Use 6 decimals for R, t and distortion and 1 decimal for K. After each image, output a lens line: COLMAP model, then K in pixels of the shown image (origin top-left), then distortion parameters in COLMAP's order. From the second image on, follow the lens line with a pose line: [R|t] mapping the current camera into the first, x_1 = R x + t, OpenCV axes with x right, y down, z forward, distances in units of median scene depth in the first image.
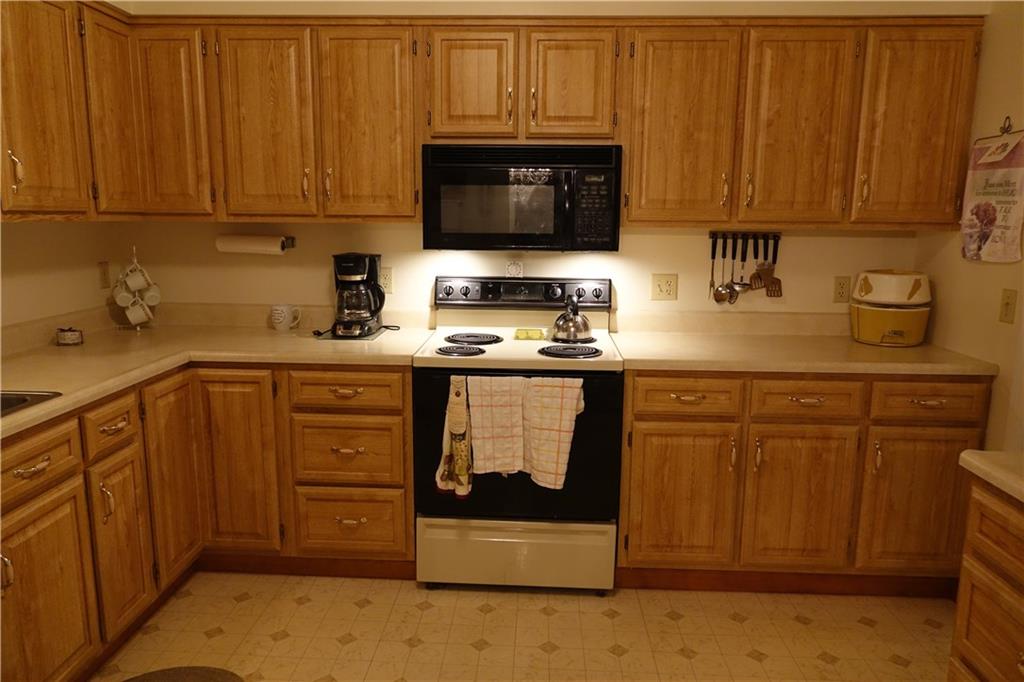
lens RADIAL K [[698.3, 0, 510.4], [0, 698.3, 339.4], [0, 0, 1]] dist [-0.004076, -0.002454]
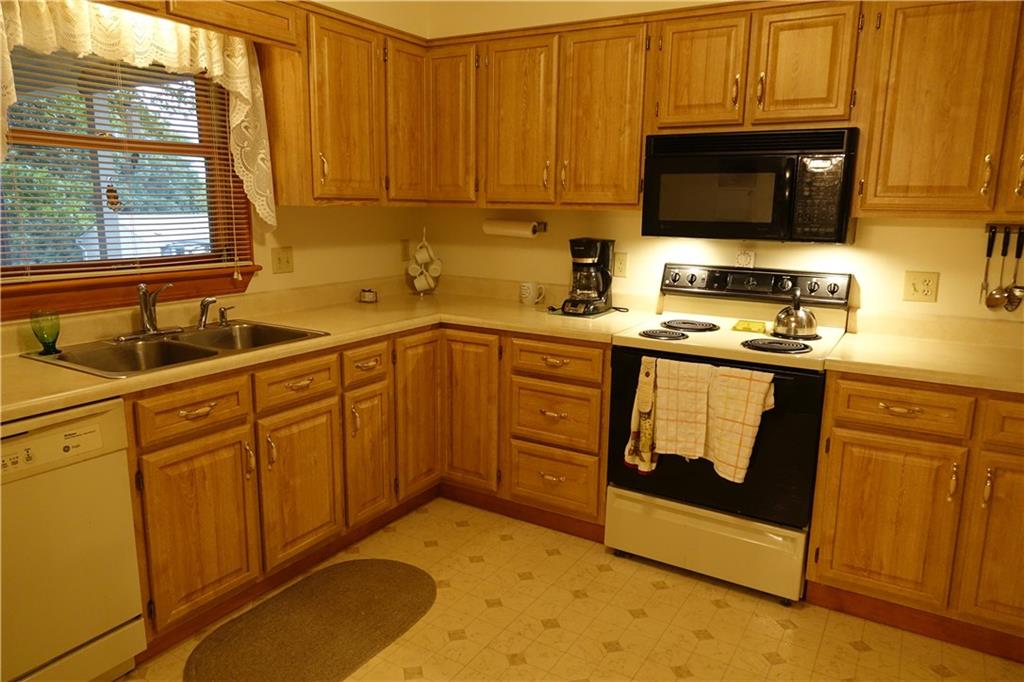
lens RADIAL K [[696.8, 0, 509.9], [0, 696.8, 338.8], [0, 0, 1]] dist [-0.003080, 0.000356]
pose [[0.878694, 0.094699, -0.467898, 0.214434], [-0.089378, 0.995430, 0.033620, 0.008228], [0.468943, 0.012278, 0.883143, -0.017278]]
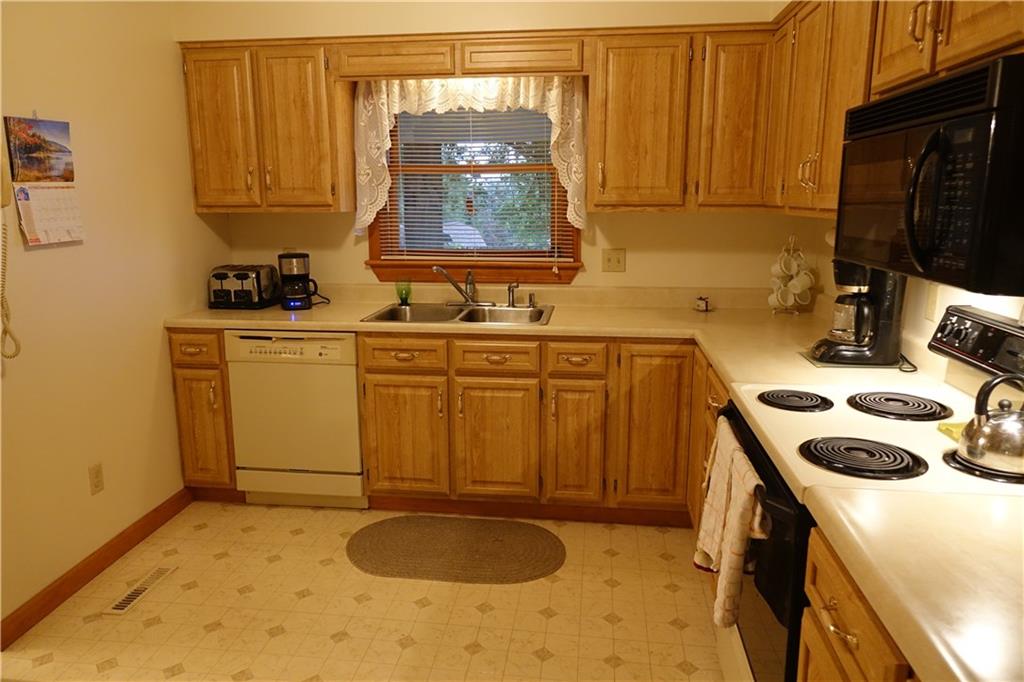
lens RADIAL K [[698.3, 0, 510.4], [0, 698.3, 339.4], [0, 0, 1]] dist [-0.004076, -0.002454]
pose [[-0.080301, 0.189676, -0.978557, 0.646120], [-0.171368, 0.964483, 0.201011, -0.138705], [0.981929, 0.183835, -0.044945, 0.743861]]
